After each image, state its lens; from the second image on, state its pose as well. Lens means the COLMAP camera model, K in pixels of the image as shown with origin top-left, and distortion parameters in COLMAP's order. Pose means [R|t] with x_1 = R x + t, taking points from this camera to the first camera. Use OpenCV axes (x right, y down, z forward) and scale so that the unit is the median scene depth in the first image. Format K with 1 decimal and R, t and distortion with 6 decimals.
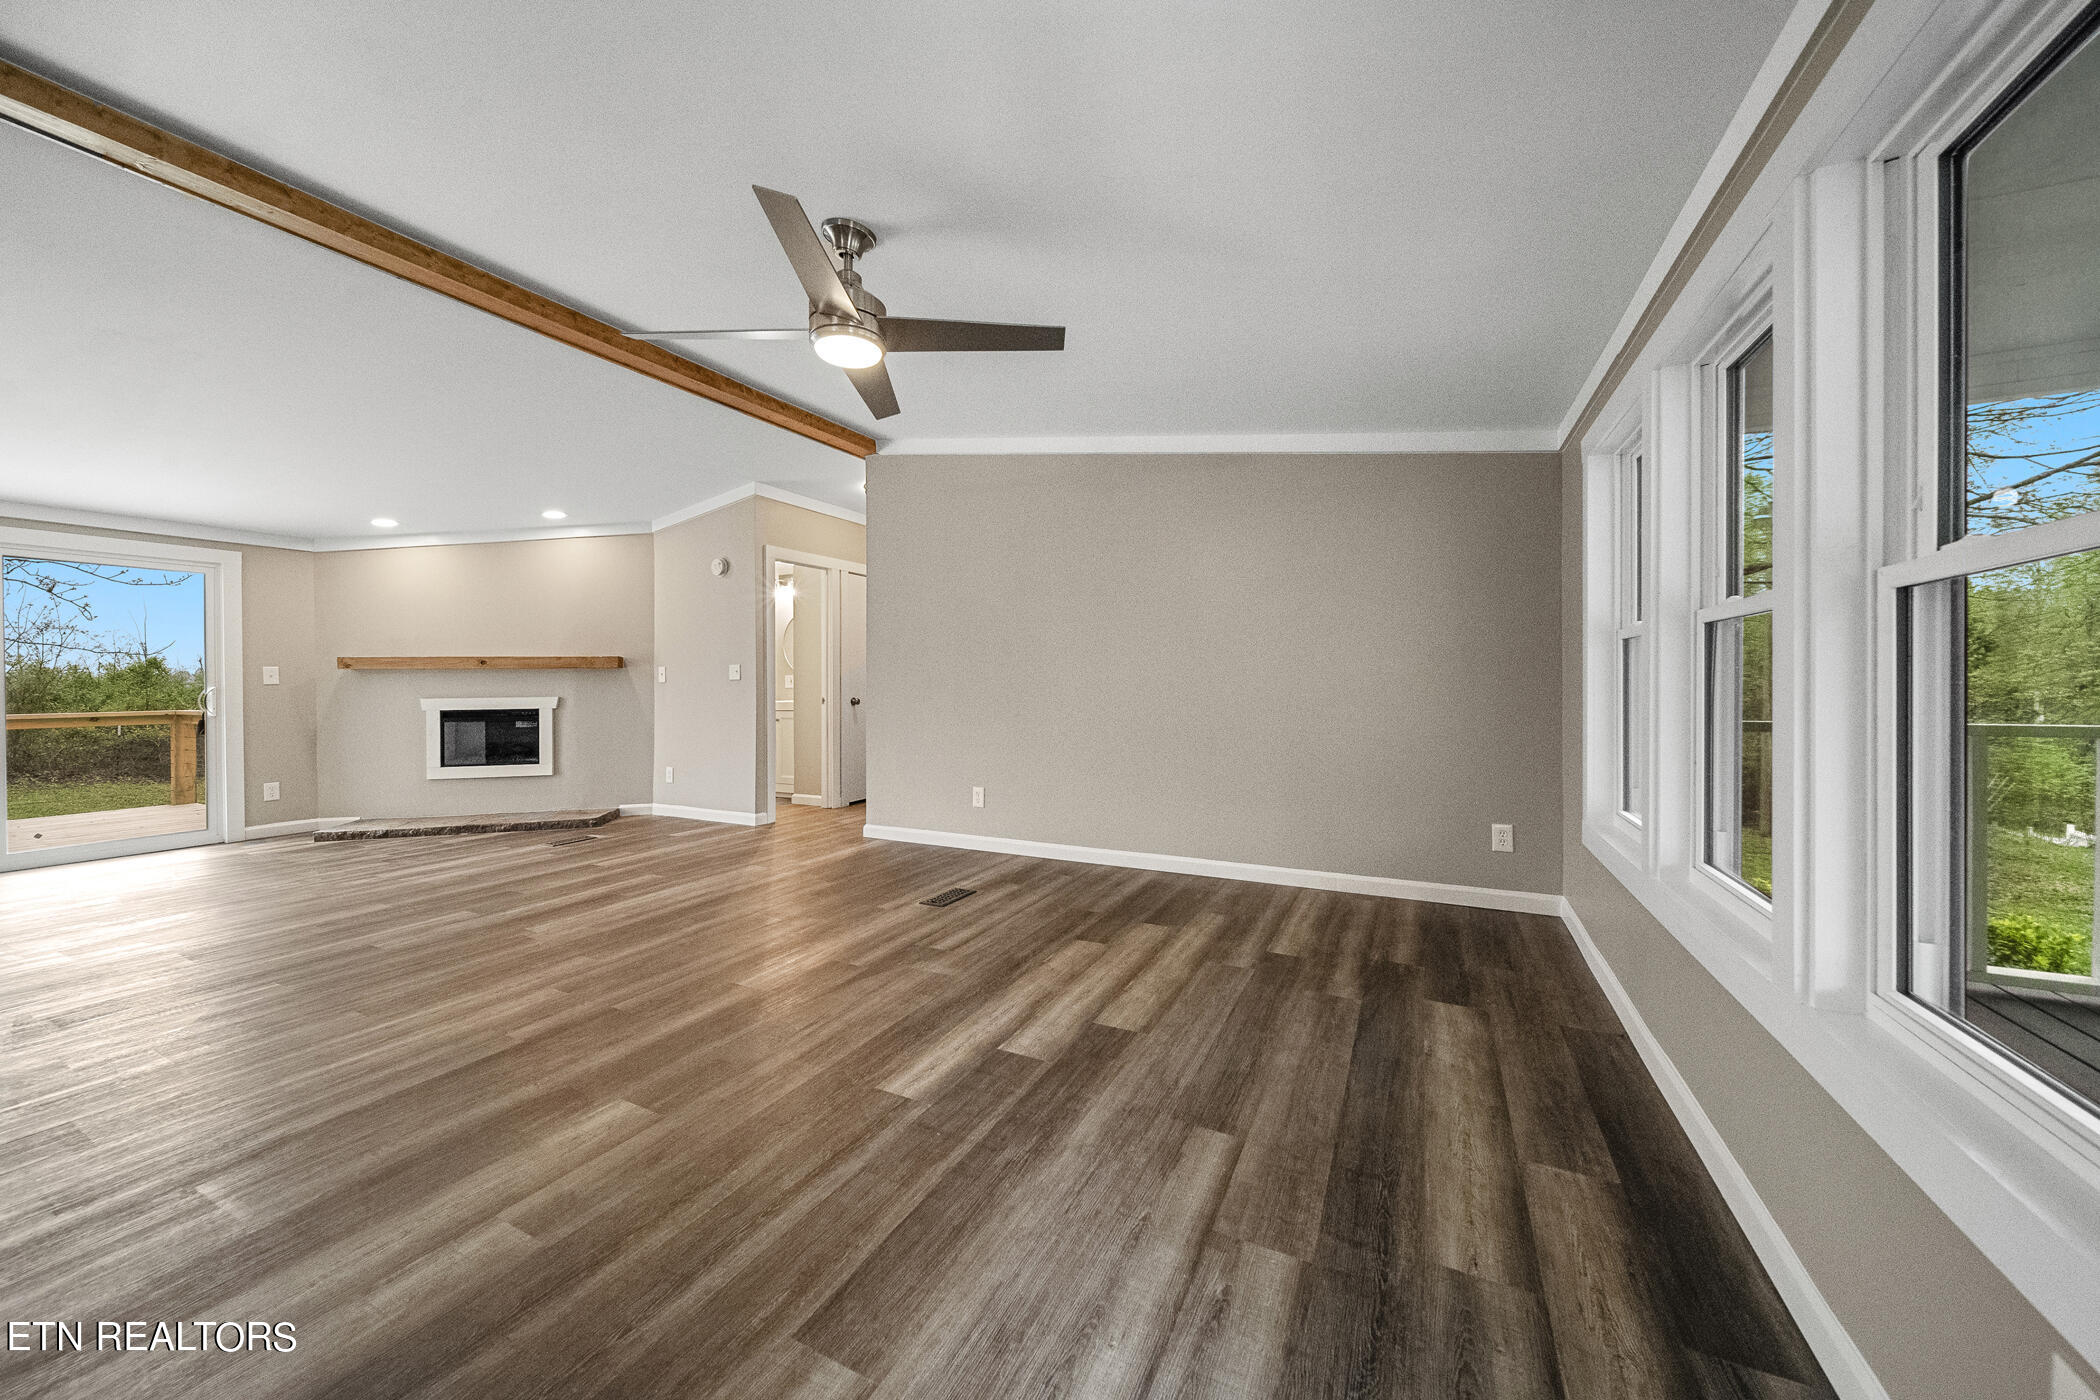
lens RADIAL K [[743.9, 0, 1041.9], [0, 743.9, 683.2], [0, 0, 1]] dist [0.000308, -0.000222]
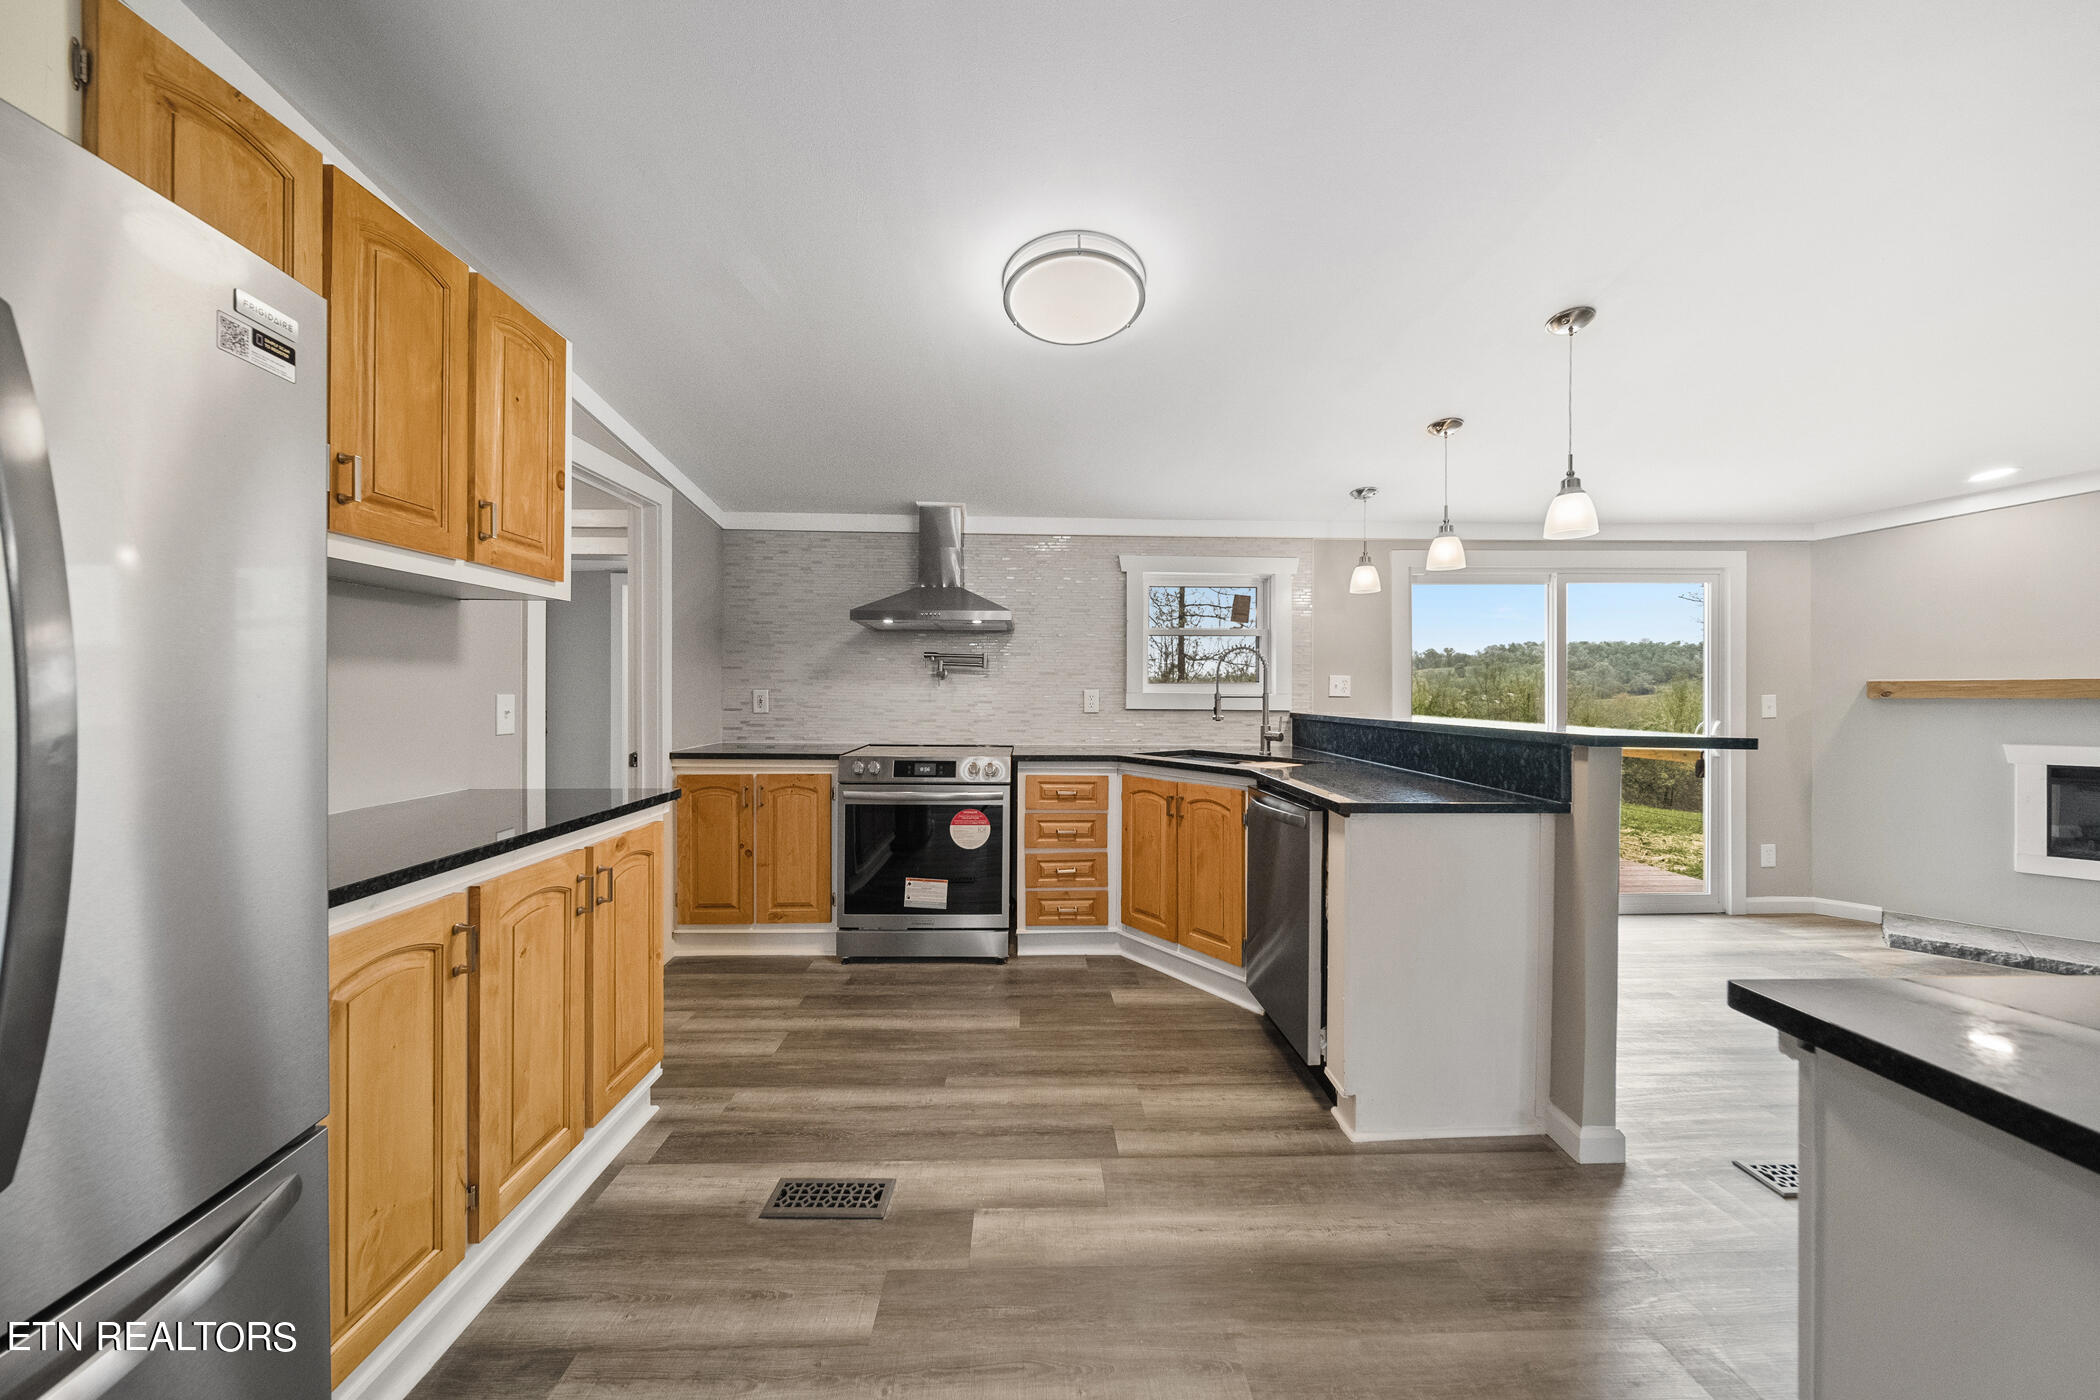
lens RADIAL K [[738.4, 0, 1055.0], [0, 738.4, 694.5], [0, 0, 1]] dist [0.000284, -0.000164]
pose [[0.478705, 0.012077, -0.877893, -0.666066], [-0.003077, 0.999922, 0.012078, -0.027751], [0.877970, -0.003080, 0.478705, -0.023265]]
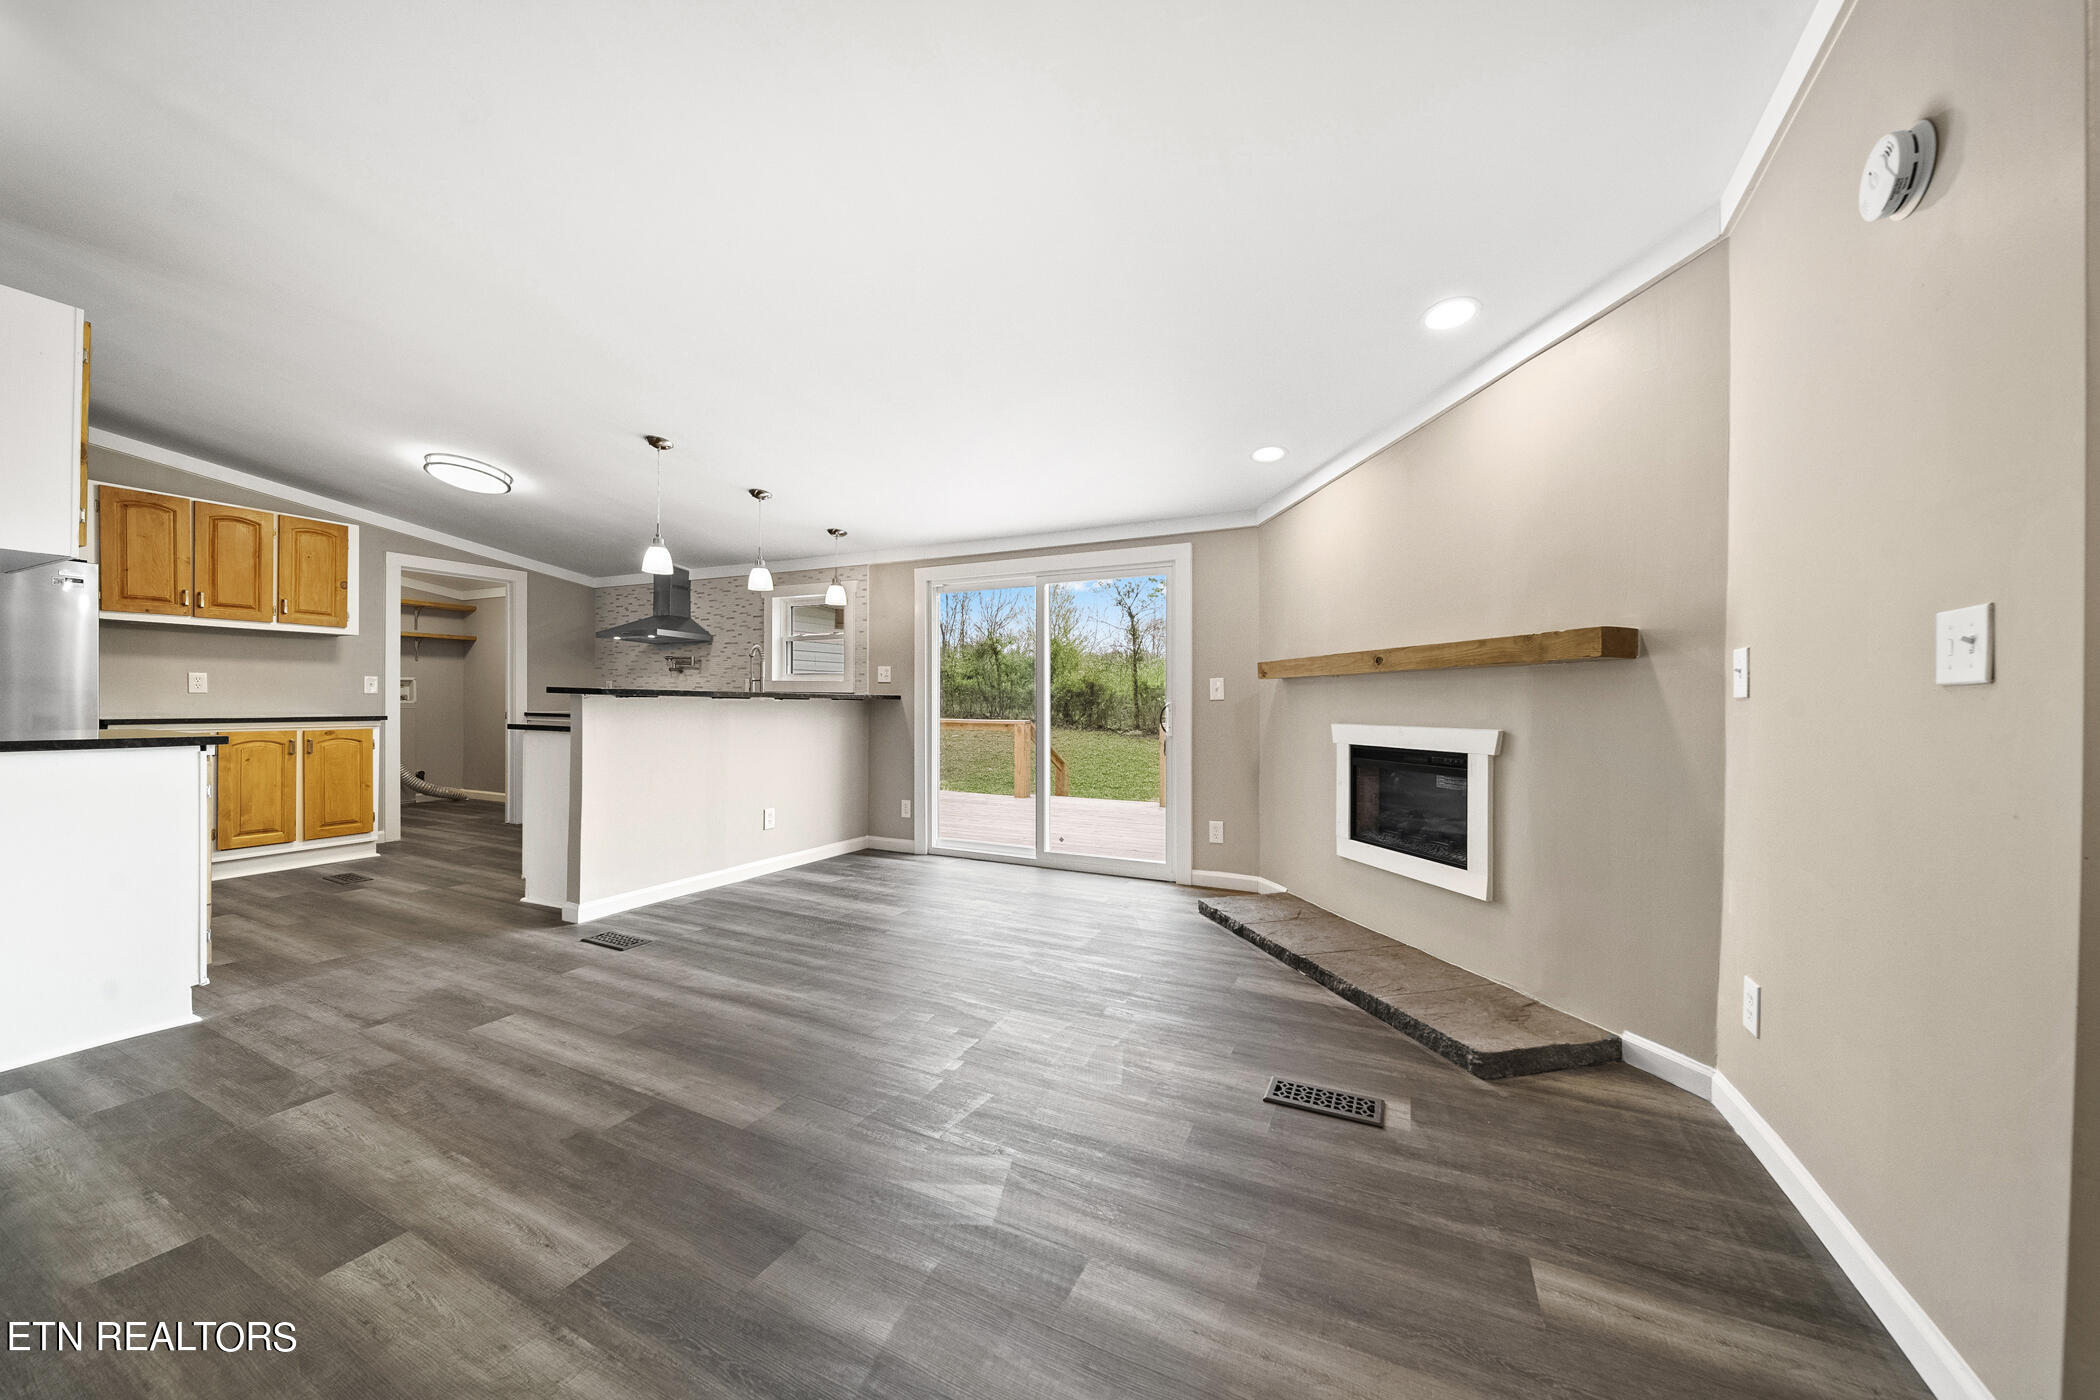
lens RADIAL K [[740.6, 0, 1050.0], [0, 740.6, 700.0], [0, 0, 1]] dist [-0.002782, -0.000178]
pose [[0.015782, 0.002729, -0.999872, -0.217842], [-0.005723, 0.999980, 0.002639, 0.000621], [0.999859, 0.005681, 0.015797, 0.749768]]
